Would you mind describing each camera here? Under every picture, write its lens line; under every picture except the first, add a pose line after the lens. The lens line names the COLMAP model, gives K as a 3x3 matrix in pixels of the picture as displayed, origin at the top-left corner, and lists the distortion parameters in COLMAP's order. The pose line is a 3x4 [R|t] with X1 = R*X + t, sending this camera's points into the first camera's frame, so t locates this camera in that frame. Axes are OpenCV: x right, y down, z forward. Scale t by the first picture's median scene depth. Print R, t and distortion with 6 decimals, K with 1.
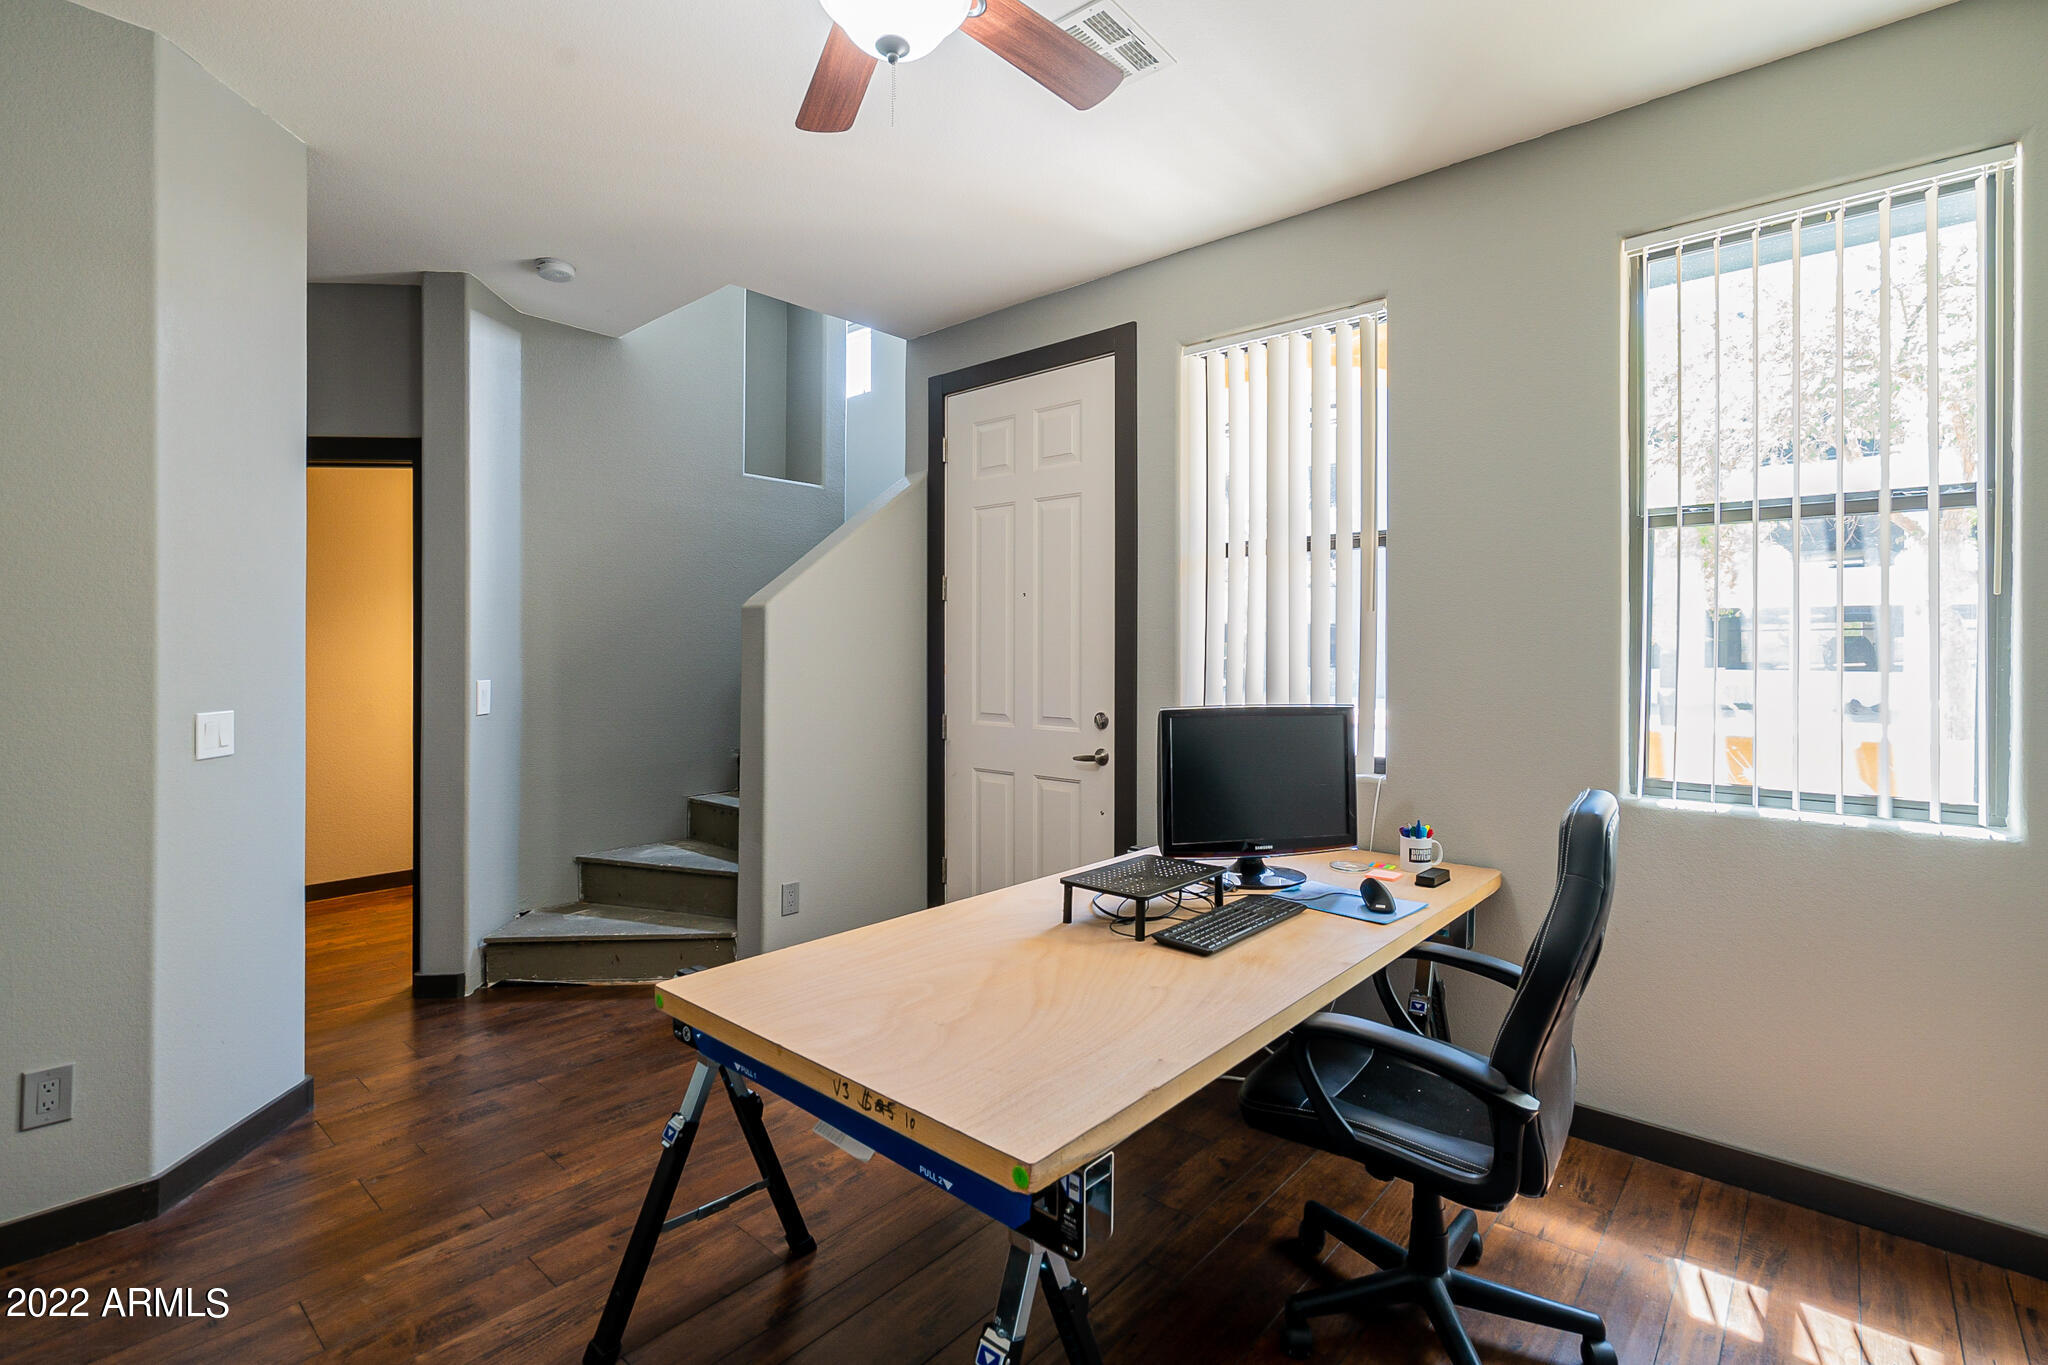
lens RADIAL K [[936.0, 0, 1027.2], [0, 936.0, 677.0], [0, 0, 1]] dist [0.004815, 0.000264]
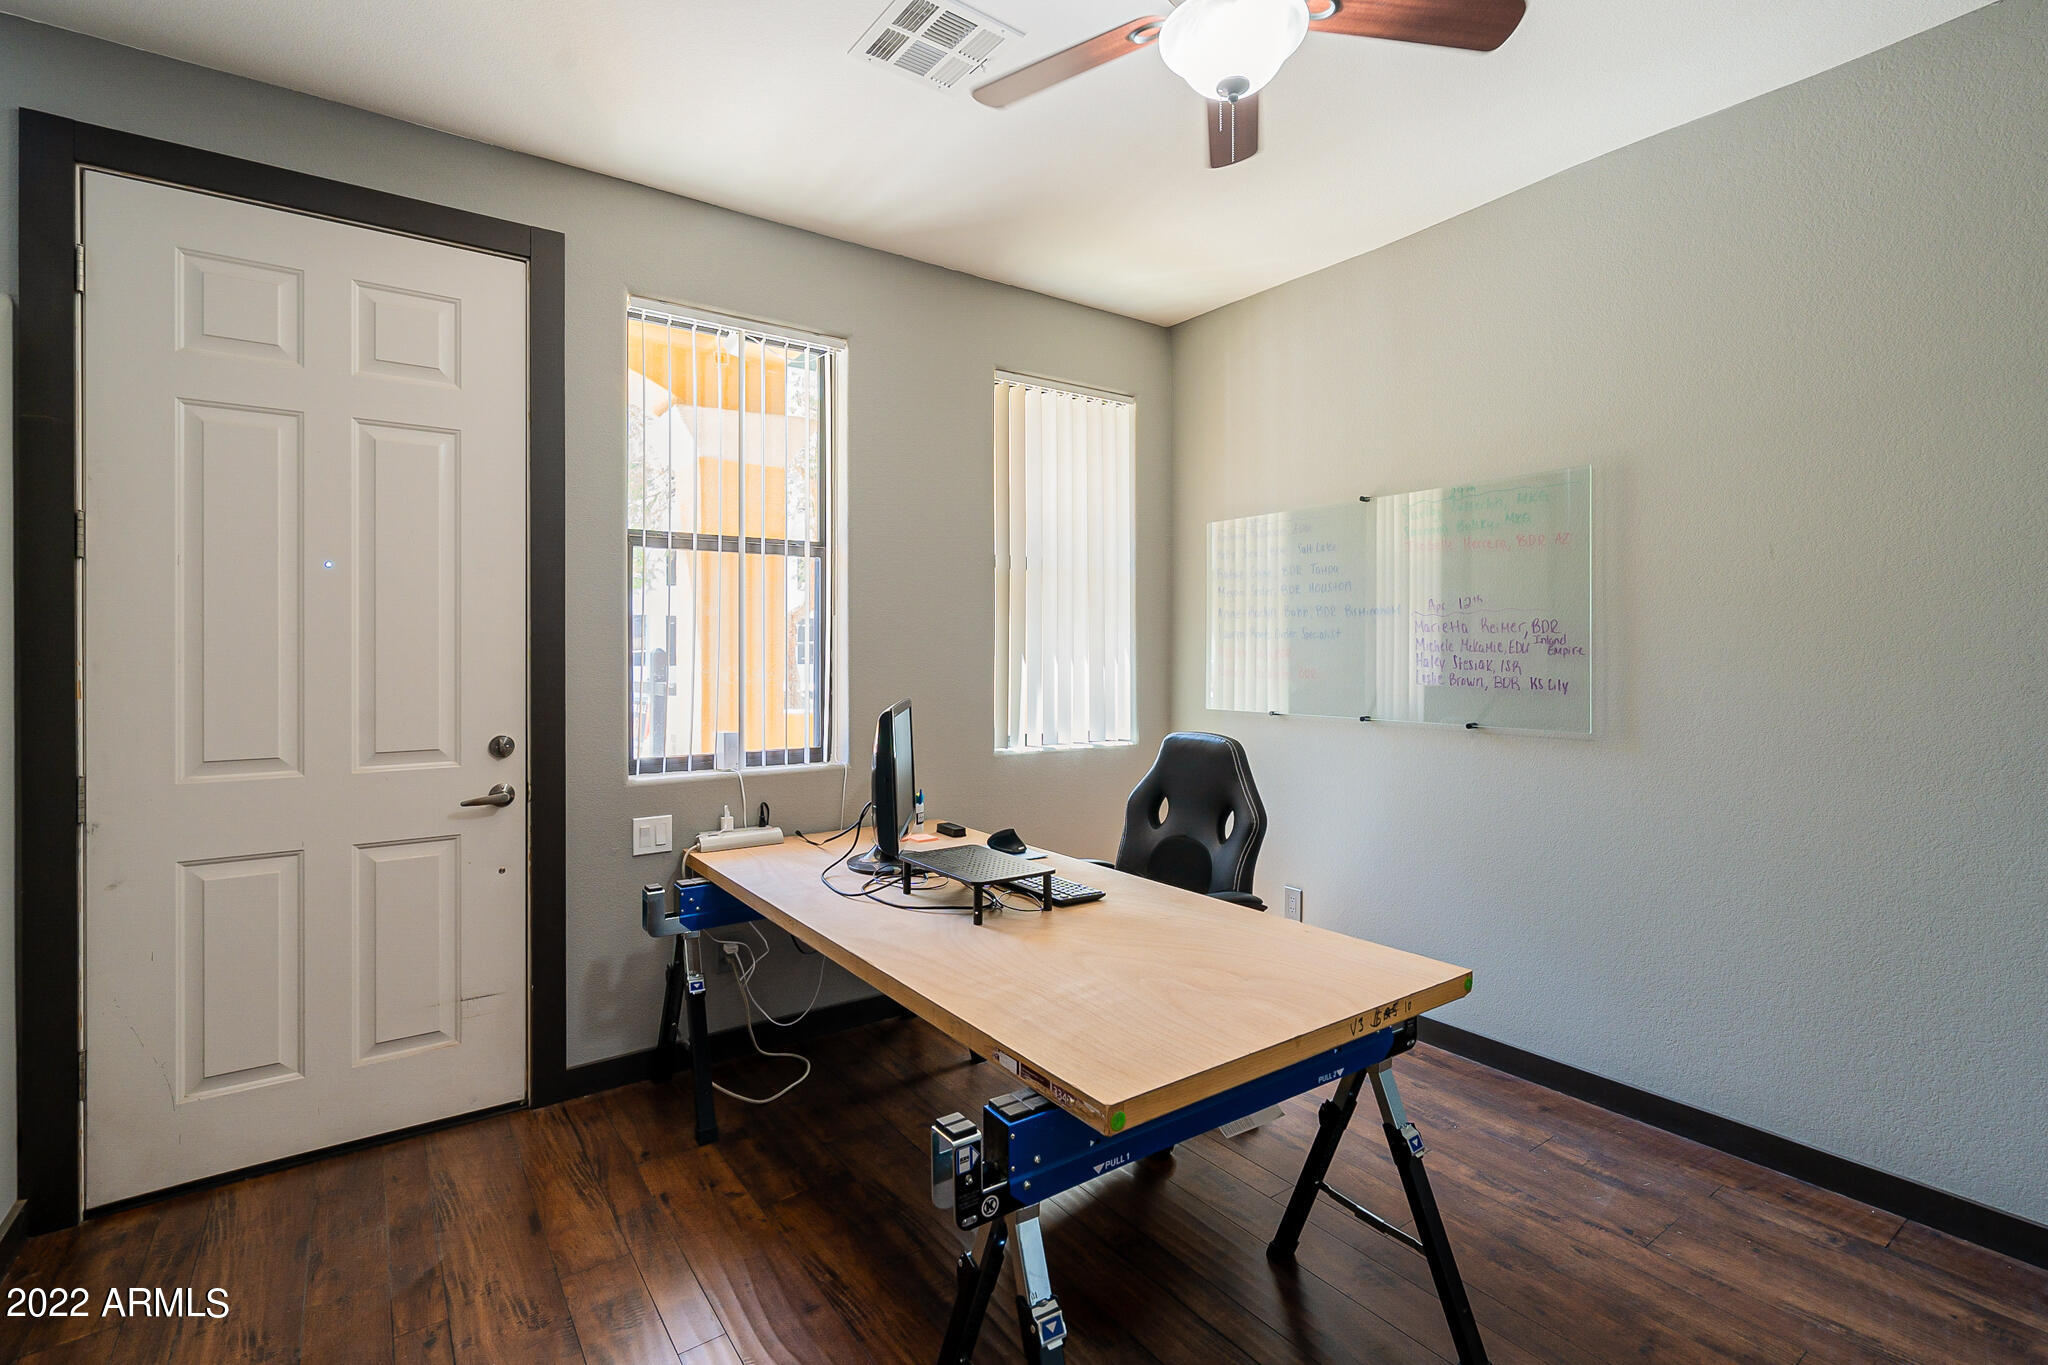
lens RADIAL K [[949.4, 0, 1011.4], [0, 949.4, 657.4], [0, 0, 1]] dist [-0.004754, 0.000680]
pose [[0.238478, -0.007221, 0.971121, -0.541039], [0.031424, 0.999506, -0.000285, -0.010410], [-0.970639, 0.030585, 0.238587, 0.423738]]
